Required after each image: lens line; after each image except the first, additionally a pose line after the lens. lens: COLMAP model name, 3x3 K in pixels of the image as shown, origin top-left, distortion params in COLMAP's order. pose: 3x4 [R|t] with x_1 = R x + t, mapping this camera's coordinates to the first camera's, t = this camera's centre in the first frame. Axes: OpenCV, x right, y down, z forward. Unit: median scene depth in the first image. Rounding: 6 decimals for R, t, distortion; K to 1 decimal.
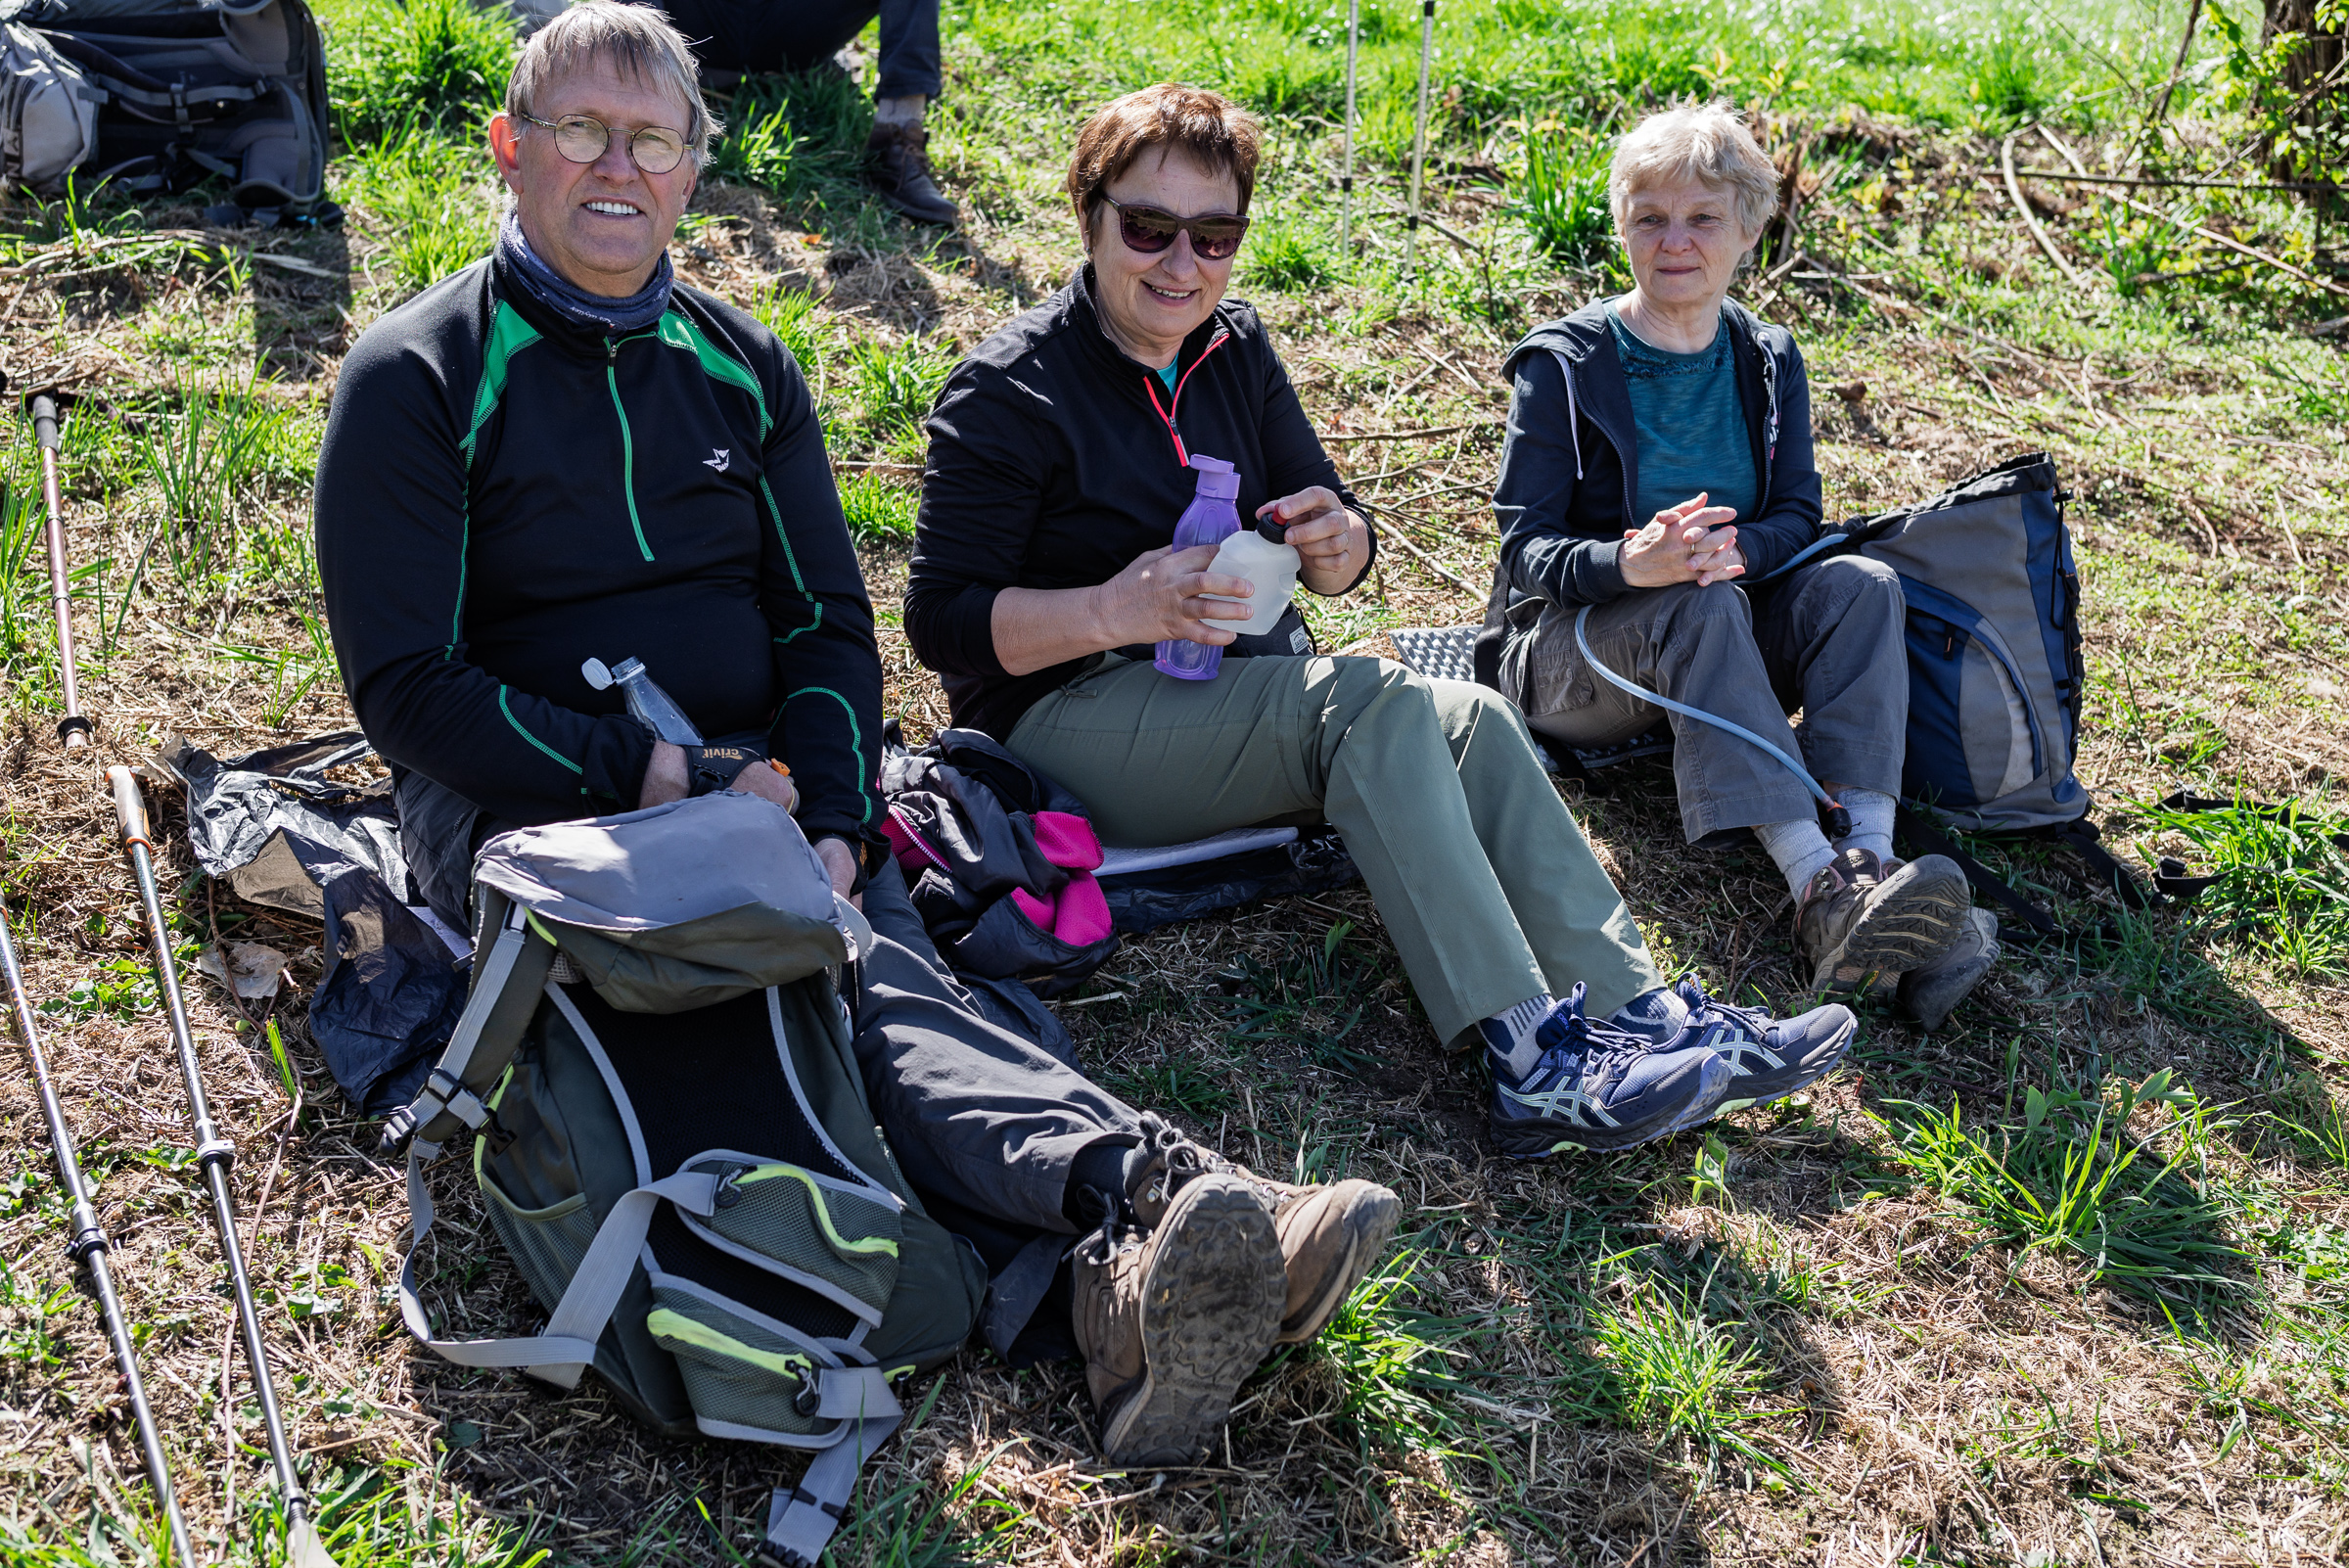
lens RADIAL K [[2692.0, 0, 1171.1], [0, 2692.0, 787.2], [0, 0, 1]] dist [-0.008219, 0.000000]
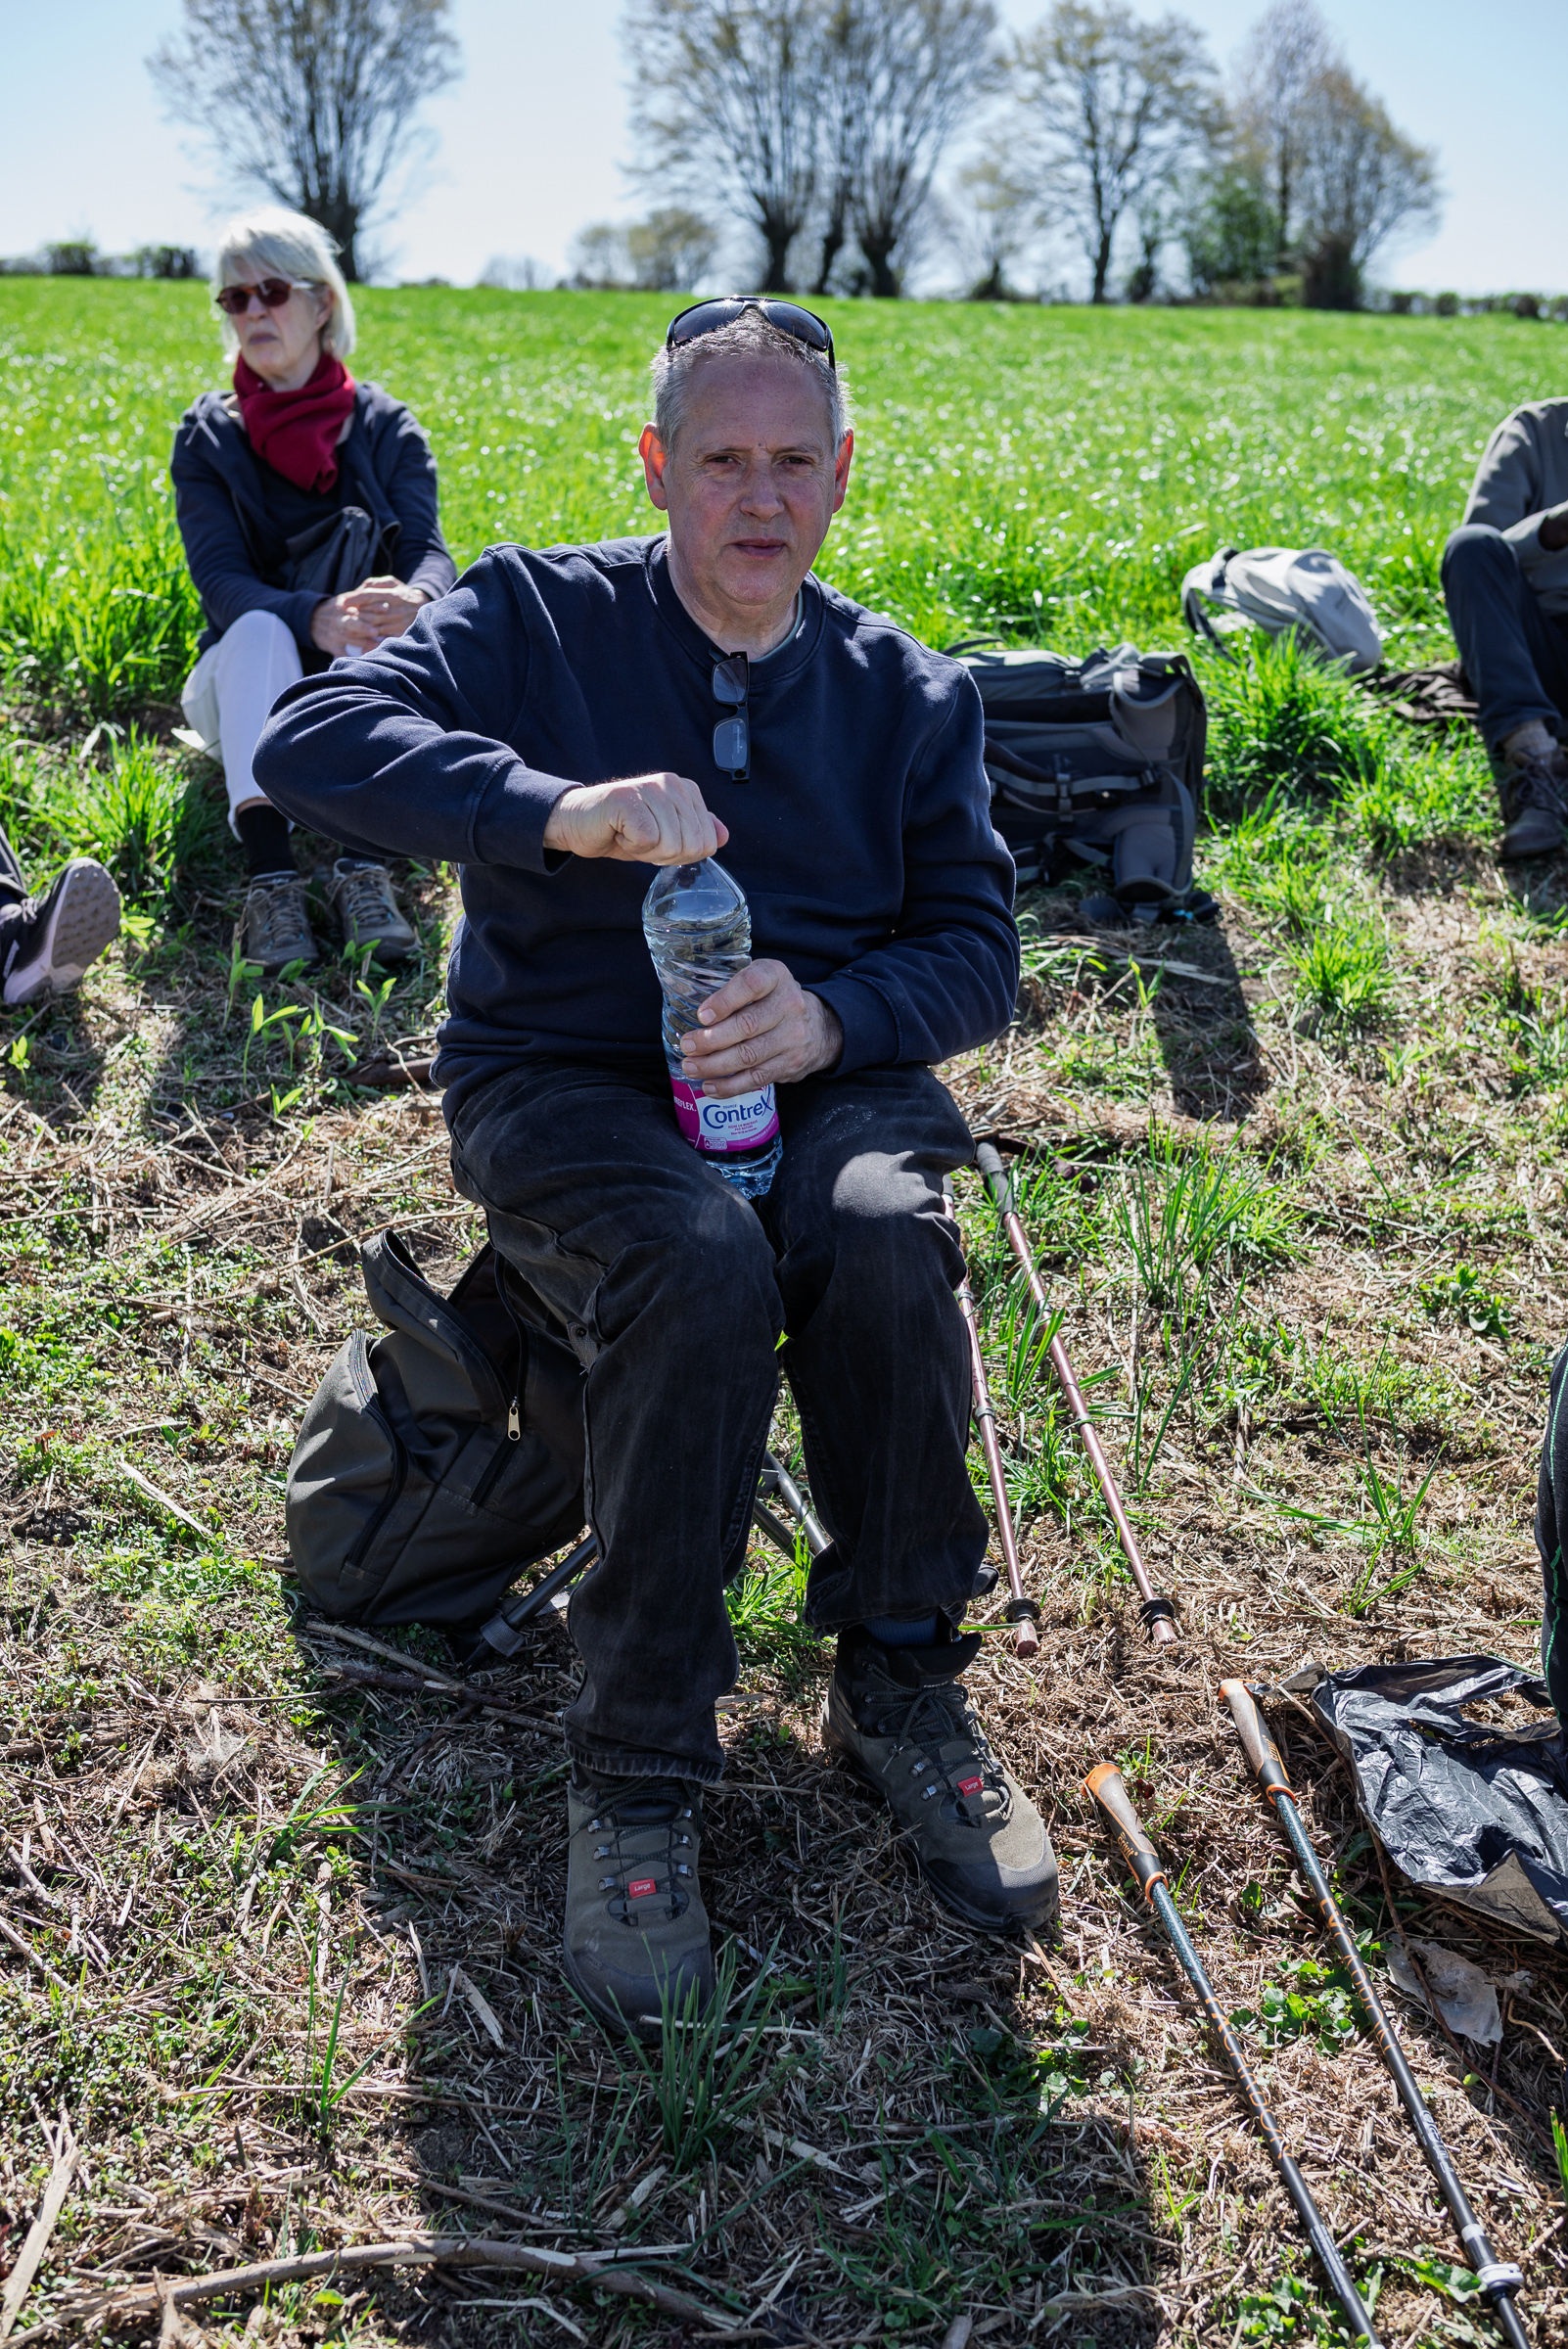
lens RADIAL K [[2692.0, 0, 786.1], [0, 2692.0, 1167.1], [0, 0, 1]] dist [-0.008219, 0.000000]
pose [[0.954605, 0.050317, -0.293594, -0.234392], [-0.058286, 0.998129, -0.018452, -0.131148], [0.292116, 0.034726, 0.955752, 0.069643]]
